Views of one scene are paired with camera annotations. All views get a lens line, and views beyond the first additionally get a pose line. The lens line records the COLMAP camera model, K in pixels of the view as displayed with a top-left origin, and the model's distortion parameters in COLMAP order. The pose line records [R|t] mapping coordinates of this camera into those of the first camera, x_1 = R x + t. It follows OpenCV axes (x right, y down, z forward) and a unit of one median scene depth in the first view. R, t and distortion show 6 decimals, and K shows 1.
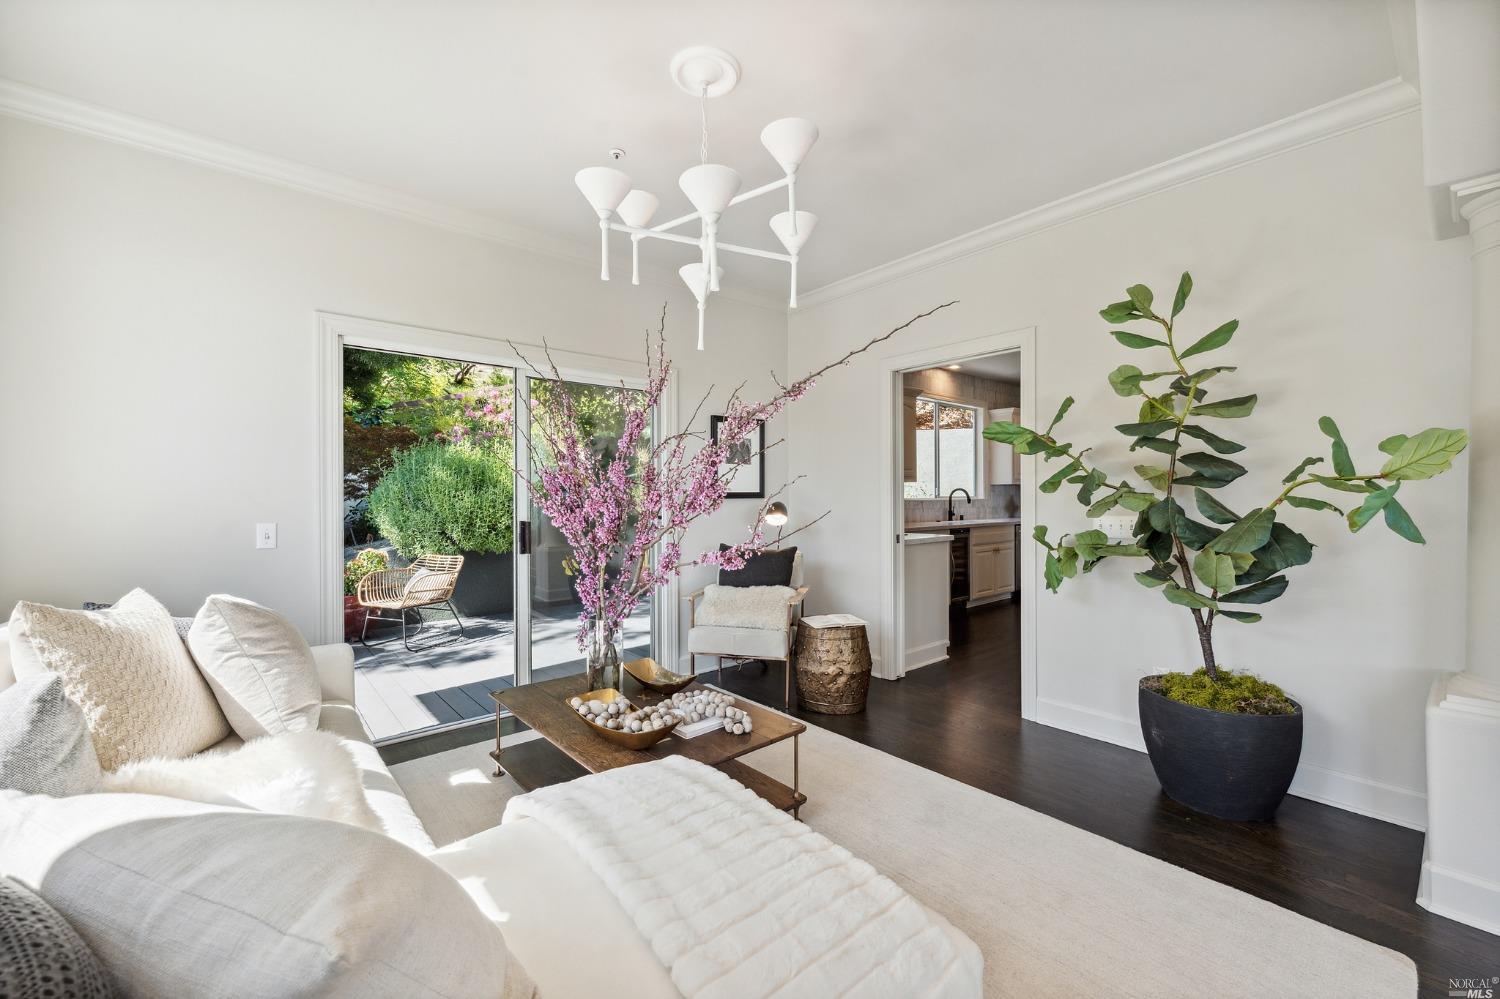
lens RADIAL K [[607.1, 0, 750.0], [0, 607.1, 499.5], [0, 0, 1]] dist [0.000966, 0.000180]
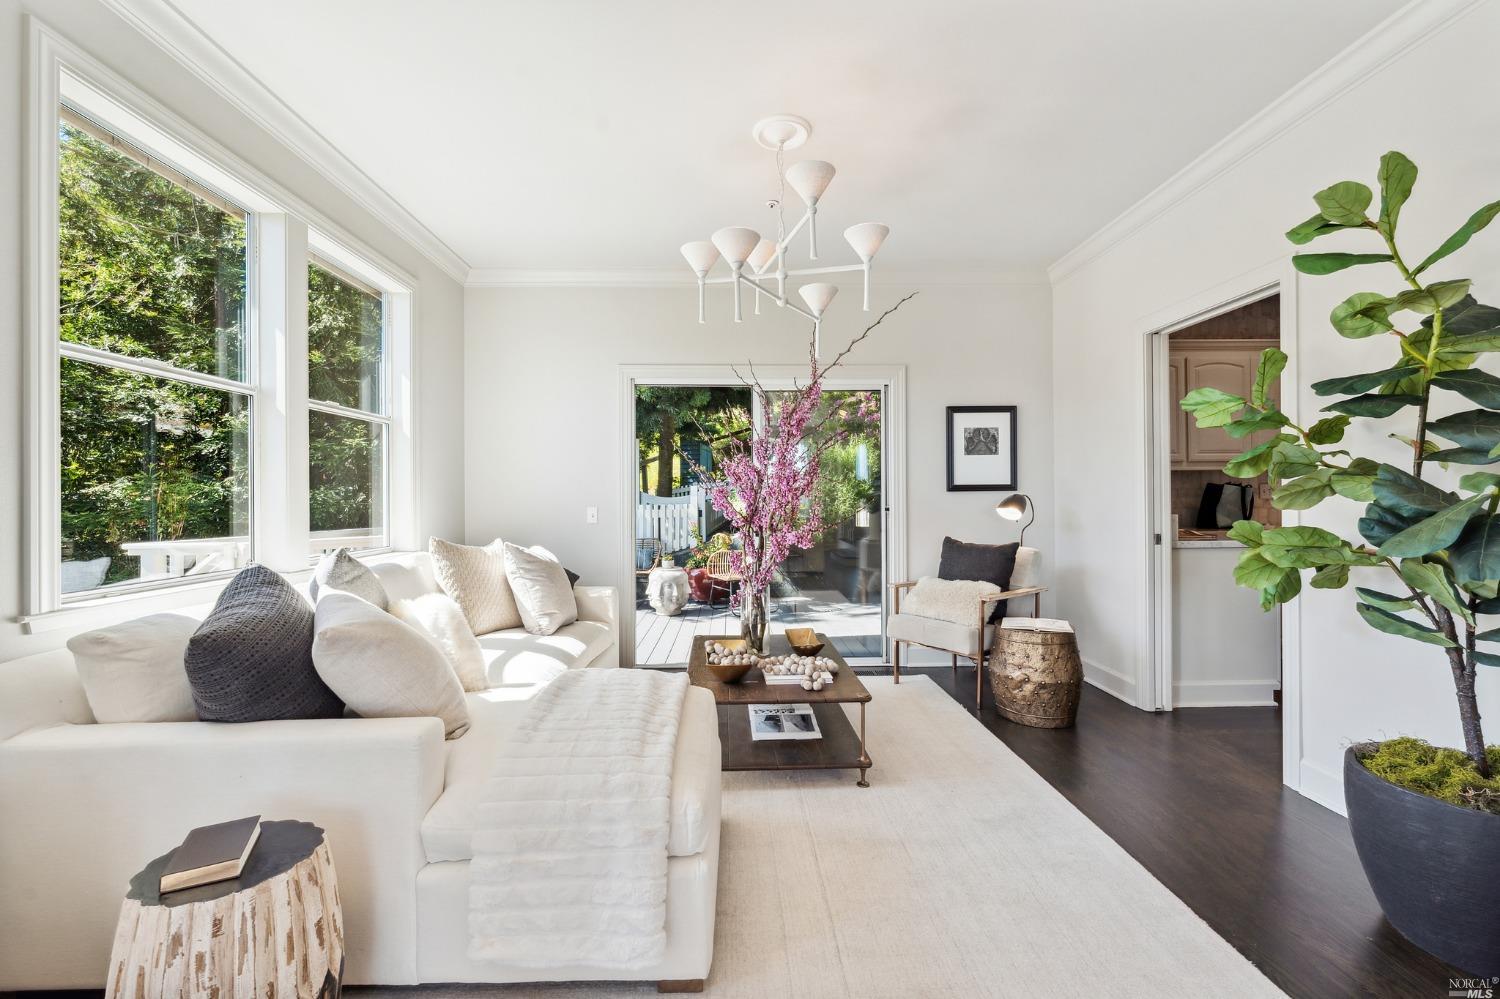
lens RADIAL K [[643.1, 0, 748.1], [0, 643.1, 497.2], [0, 0, 1]] dist [-0.000868, 0.000080]
pose [[0.776865, -0.000429, -0.629667, 0.432095], [-0.002249, 0.999991, -0.003456, 0.015016], [0.629663, 0.004101, 0.776858, -0.018431]]
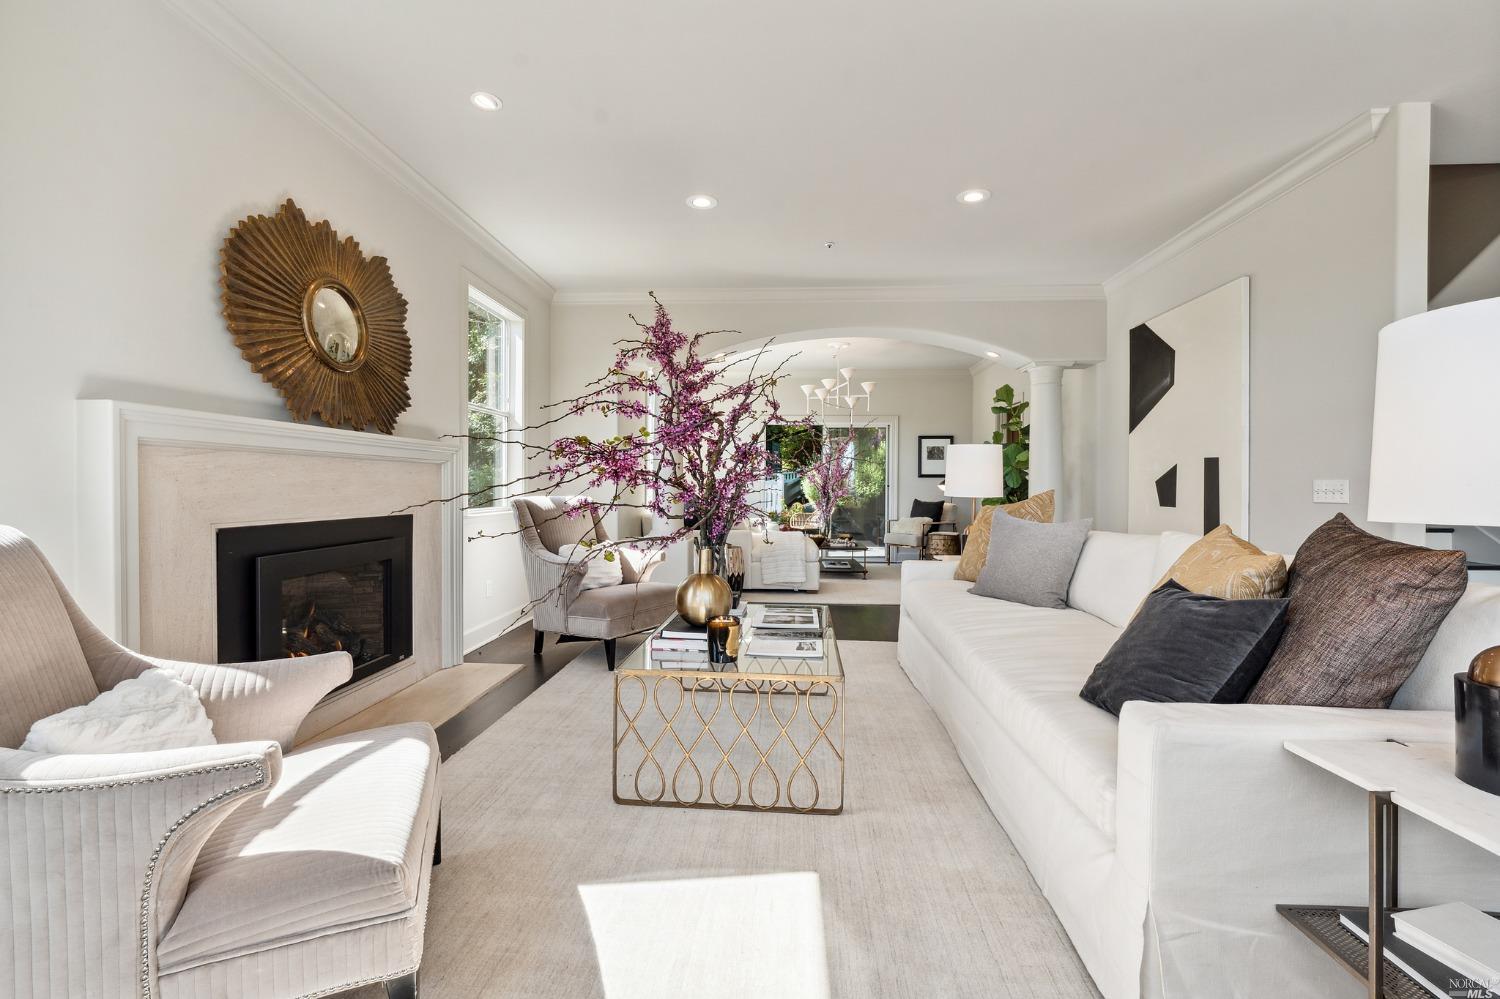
lens RADIAL K [[638.5, 0, 741.3], [0, 638.5, 490.7], [0, 0, 1]] dist [0.000552, -0.000277]
pose [[0.714782, 0.015666, -0.699171, 1.262541], [-0.013030, 0.999874, 0.009083, 0.039081], [0.699226, 0.002618, 0.714896, -1.170449]]
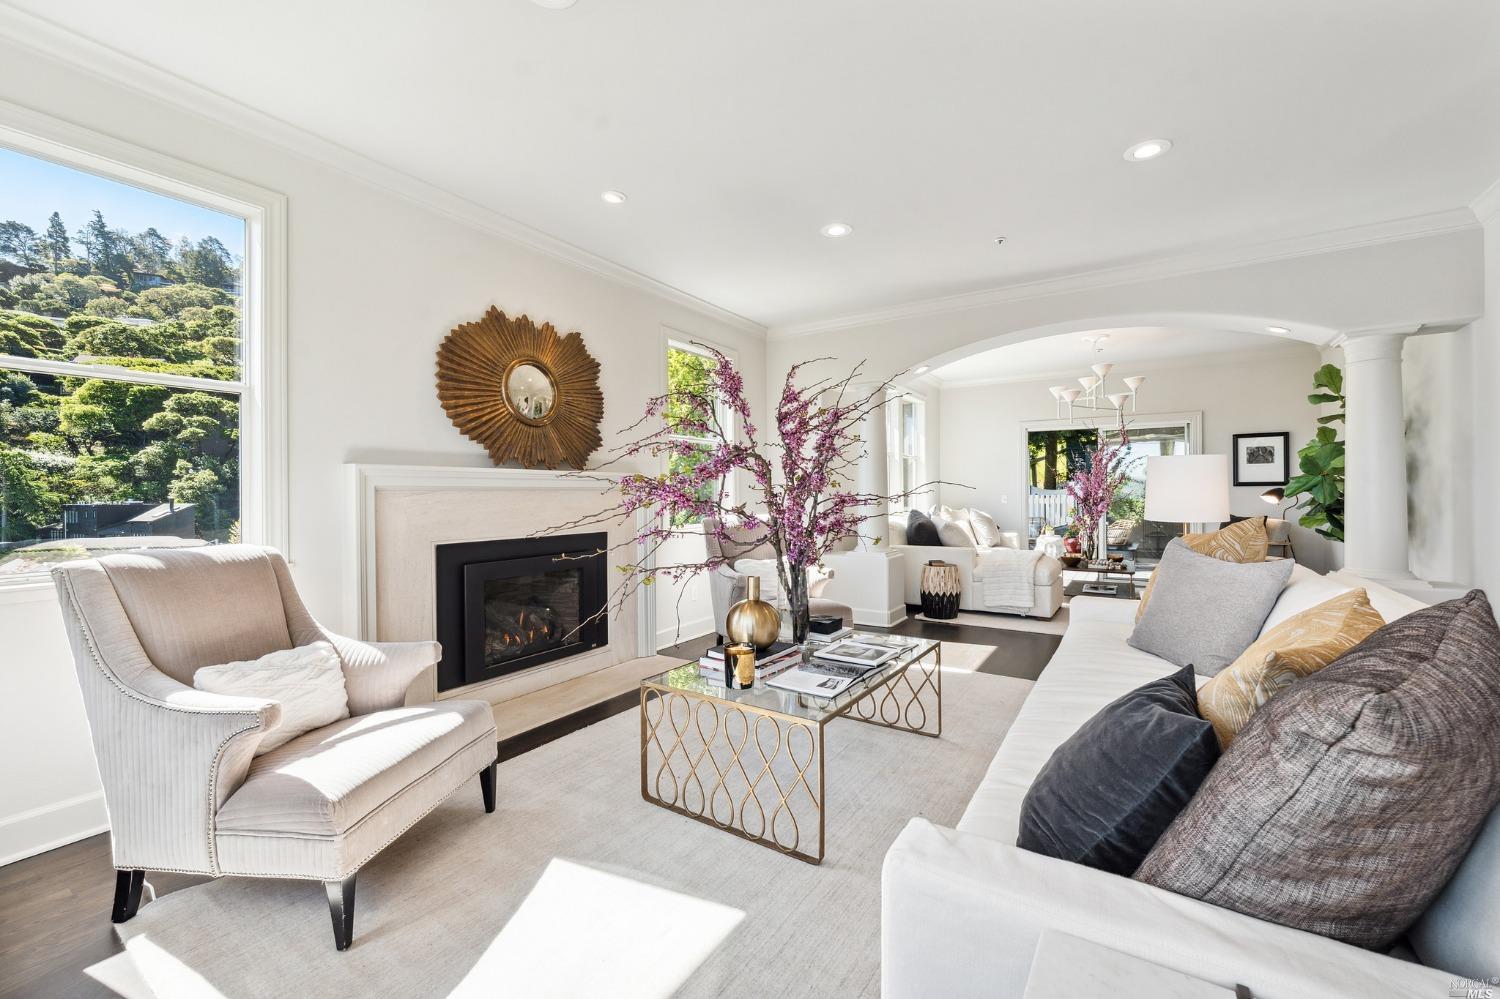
lens RADIAL K [[607.3, 0, 744.9], [0, 607.3, 493.9], [0, 0, 1]] dist [-0.001880, -0.000230]
pose [[0.280729, 0.006717, -0.959763, 1.418153], [0.000209, 0.999975, 0.007059, 0.009050], [0.959787, -0.002182, 0.280721, -0.890489]]
